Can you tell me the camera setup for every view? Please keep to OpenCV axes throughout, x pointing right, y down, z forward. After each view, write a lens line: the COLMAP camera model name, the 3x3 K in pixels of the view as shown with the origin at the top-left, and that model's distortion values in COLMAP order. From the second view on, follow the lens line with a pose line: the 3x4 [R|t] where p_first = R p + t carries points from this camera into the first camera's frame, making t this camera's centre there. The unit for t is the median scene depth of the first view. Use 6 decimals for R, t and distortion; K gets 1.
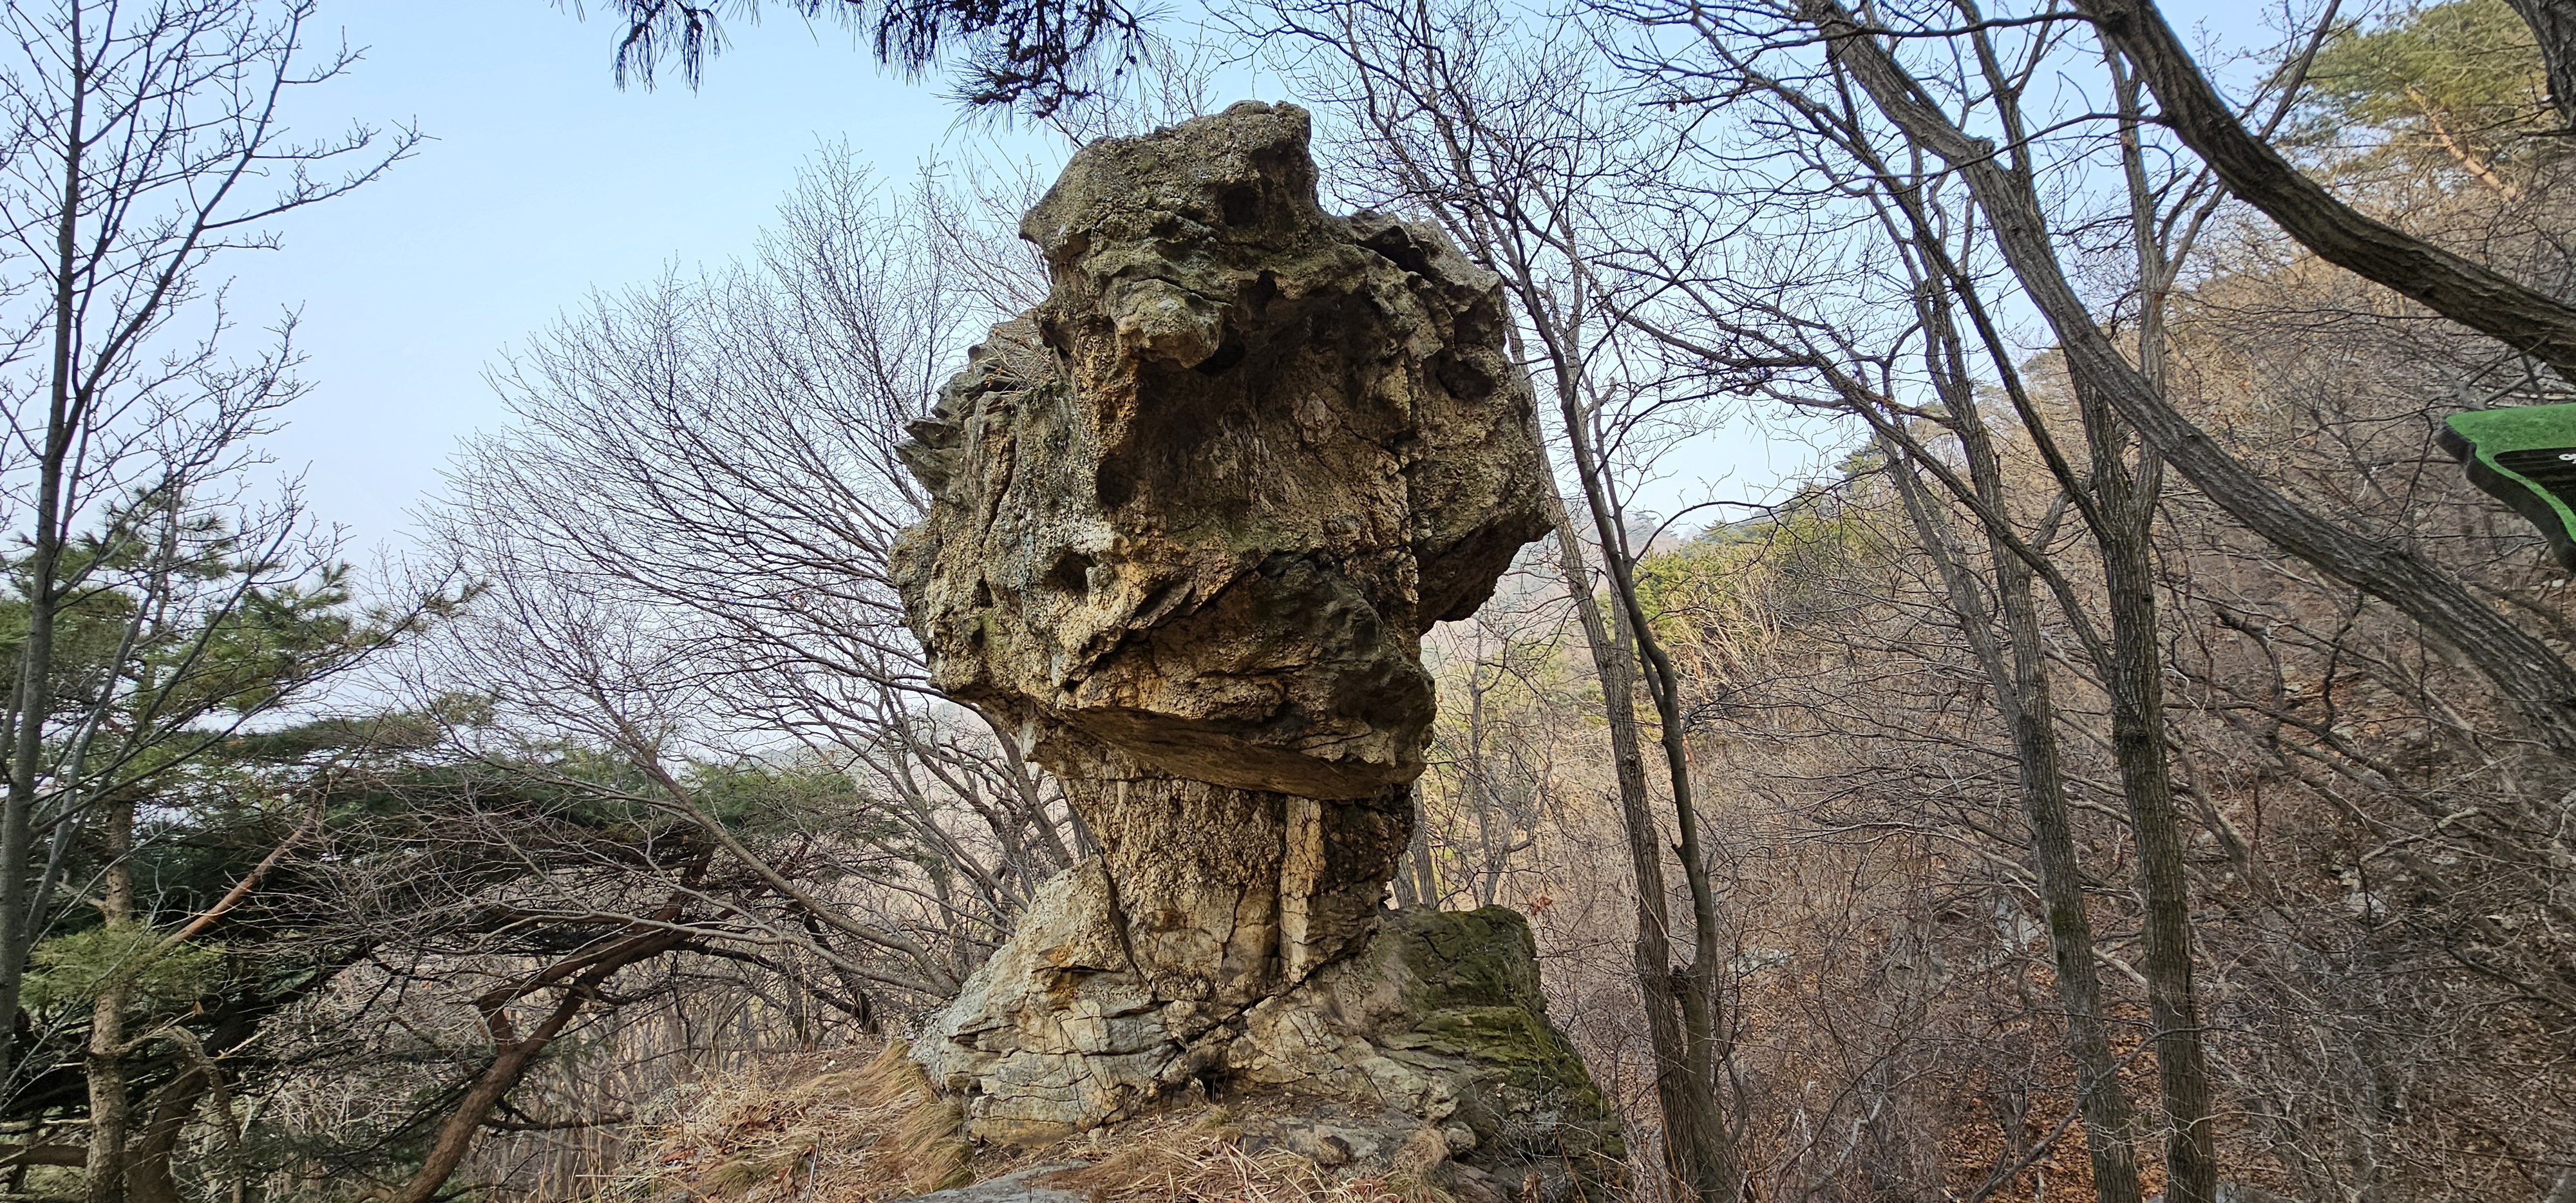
lens RADIAL K [[1029.5, 0, 1287.3], [0, 1029.5, 618.4], [0, 0, 1]] dist [-0.001454, -0.000037]
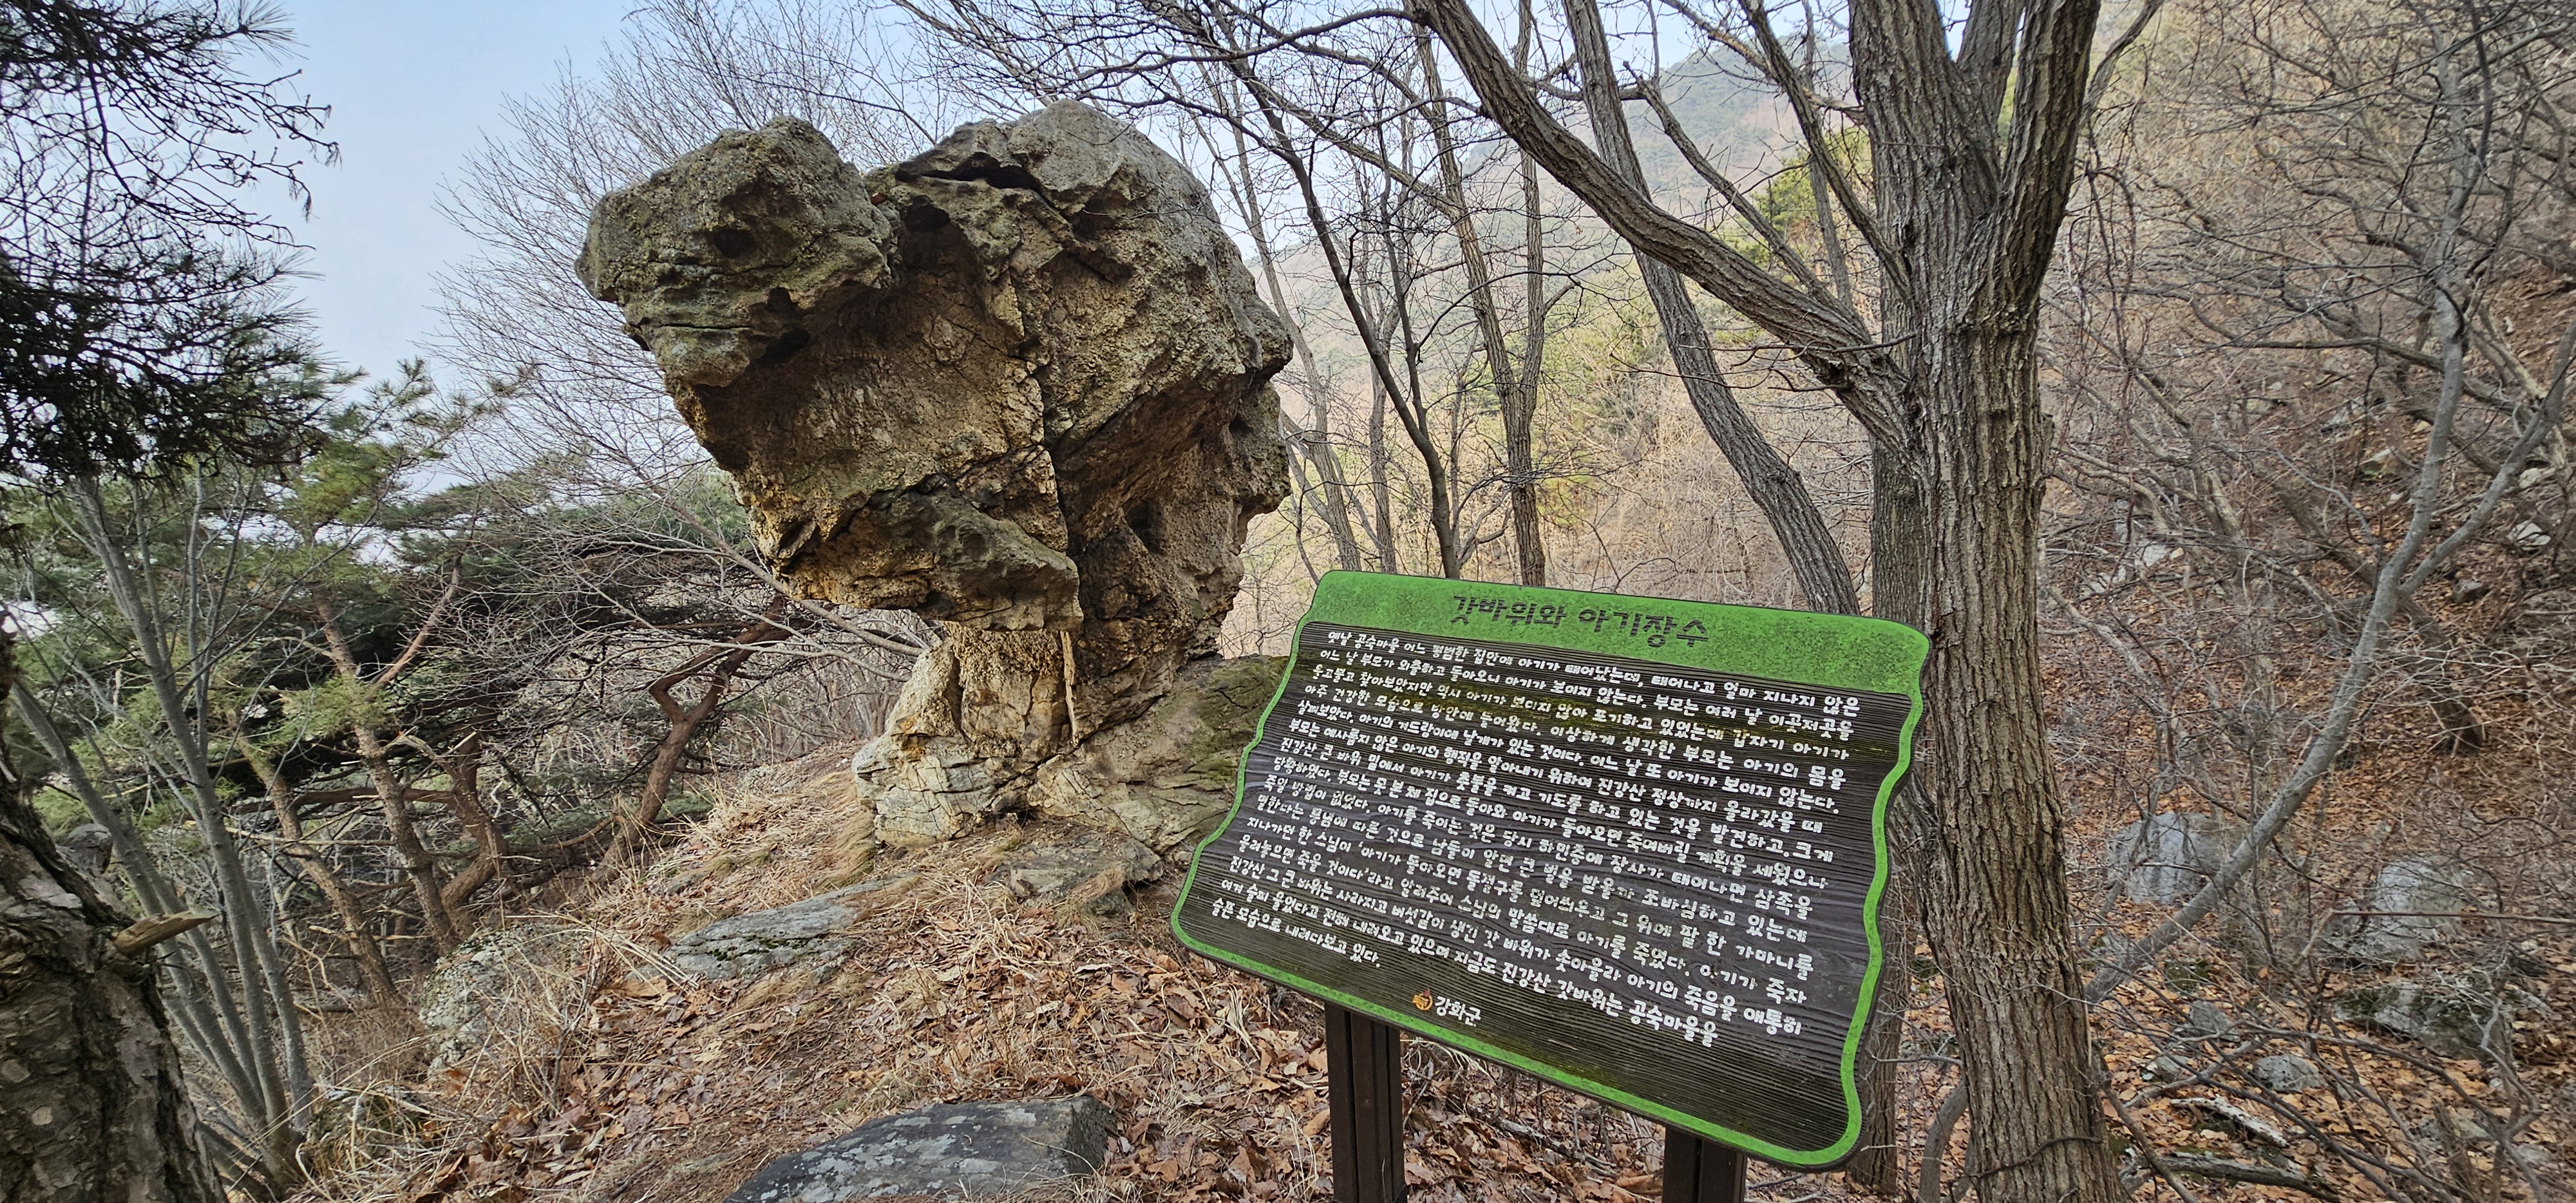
lens RADIAL K [[1029.5, 0, 1287.3], [0, 1029.5, 618.4], [0, 0, 1]] dist [-0.001454, -0.000037]
pose [[0.987326, -0.019734, -0.157471, 0.556791], [0.074520, 0.933698, 0.350222, -0.265647], [0.140119, -0.357518, 0.923335, -0.115274]]
